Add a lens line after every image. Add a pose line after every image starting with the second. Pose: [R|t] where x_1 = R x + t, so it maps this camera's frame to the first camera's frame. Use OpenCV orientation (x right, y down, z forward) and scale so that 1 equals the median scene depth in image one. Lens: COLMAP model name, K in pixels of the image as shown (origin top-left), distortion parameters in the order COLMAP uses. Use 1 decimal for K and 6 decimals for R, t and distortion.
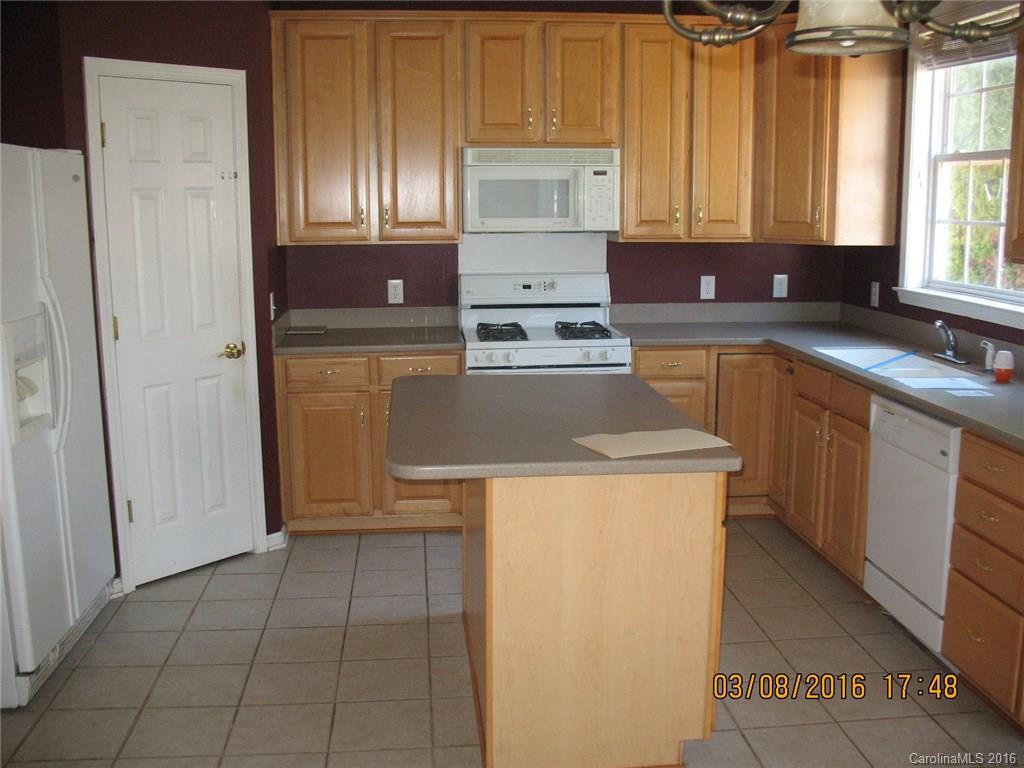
lens RADIAL K [[1039.6, 0, 512.0], [0, 1039.6, 384.0], [0, 0, 1]] dist [-0.227443, 0.251710]
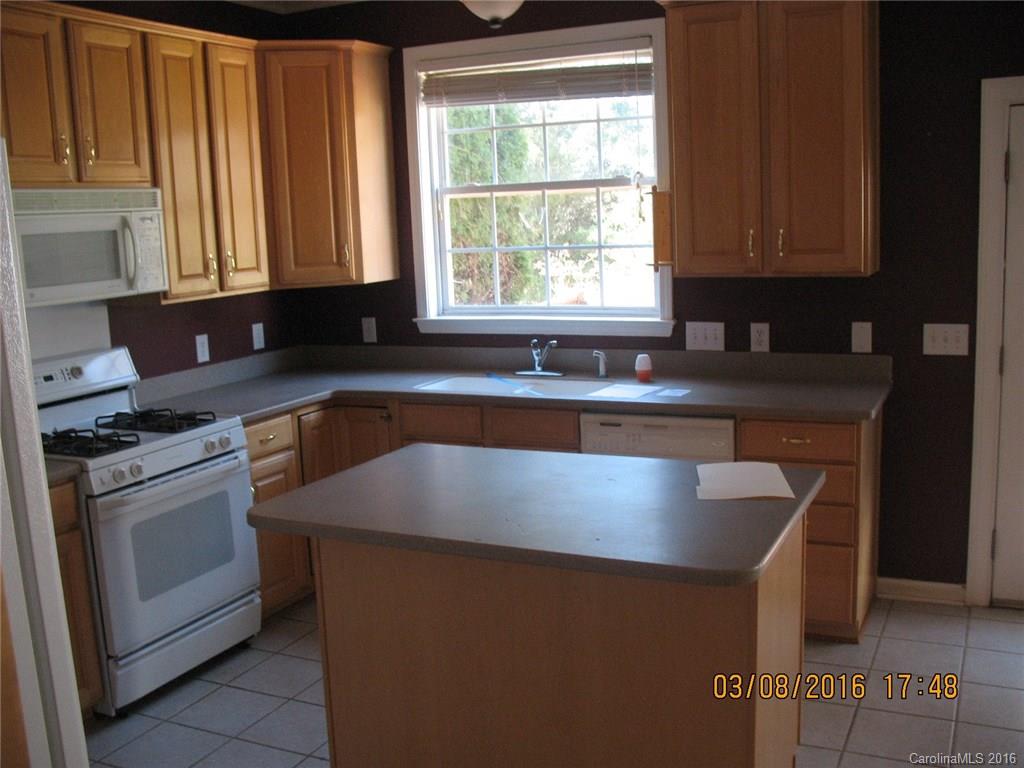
lens RADIAL K [[1039.6, 0, 512.0], [0, 1039.6, 384.0], [0, 0, 1]] dist [-0.227443, 0.251710]
pose [[0.515143, -0.153040, 0.843331, -0.448090], [0.188922, 0.980005, 0.062440, -0.077047], [-0.836024, 0.127158, 0.533755, 0.368312]]
